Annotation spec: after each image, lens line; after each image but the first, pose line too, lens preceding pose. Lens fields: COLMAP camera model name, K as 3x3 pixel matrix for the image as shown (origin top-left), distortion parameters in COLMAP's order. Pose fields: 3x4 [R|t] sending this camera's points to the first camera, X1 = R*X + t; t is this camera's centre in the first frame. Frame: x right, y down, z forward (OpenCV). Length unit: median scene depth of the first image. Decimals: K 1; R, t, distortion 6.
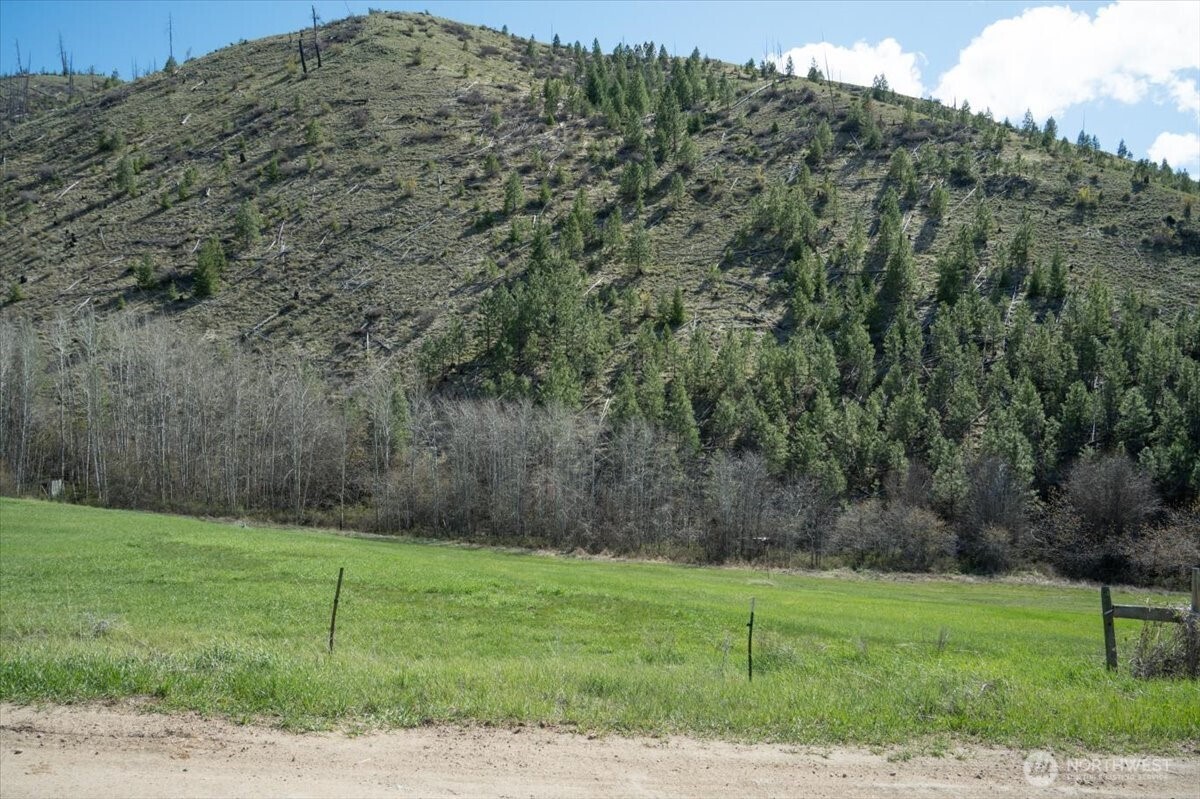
lens RADIAL K [[996.0, 0, 604.1], [0, 996.0, 408.8], [0, 0, 1]] dist [-0.044493, 0.039732]
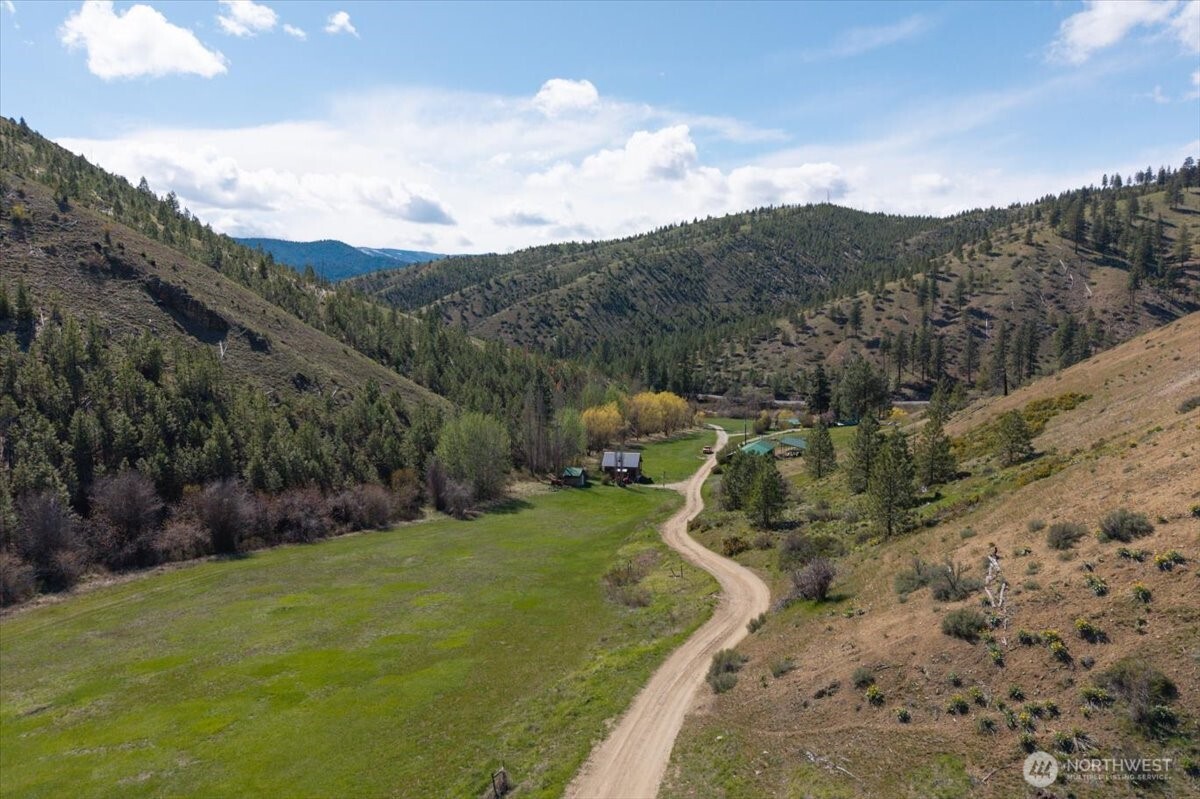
lens RADIAL K [[810.1, 0, 597.5], [0, 810.1, 400.1], [0, 0, 1]] dist [0.027841, -0.023818]
pose [[0.393156, -0.115440, 0.912196, -0.178114], [-0.022563, 0.990577, 0.135084, -0.144471], [-0.919195, -0.073691, 0.386847, -0.054079]]
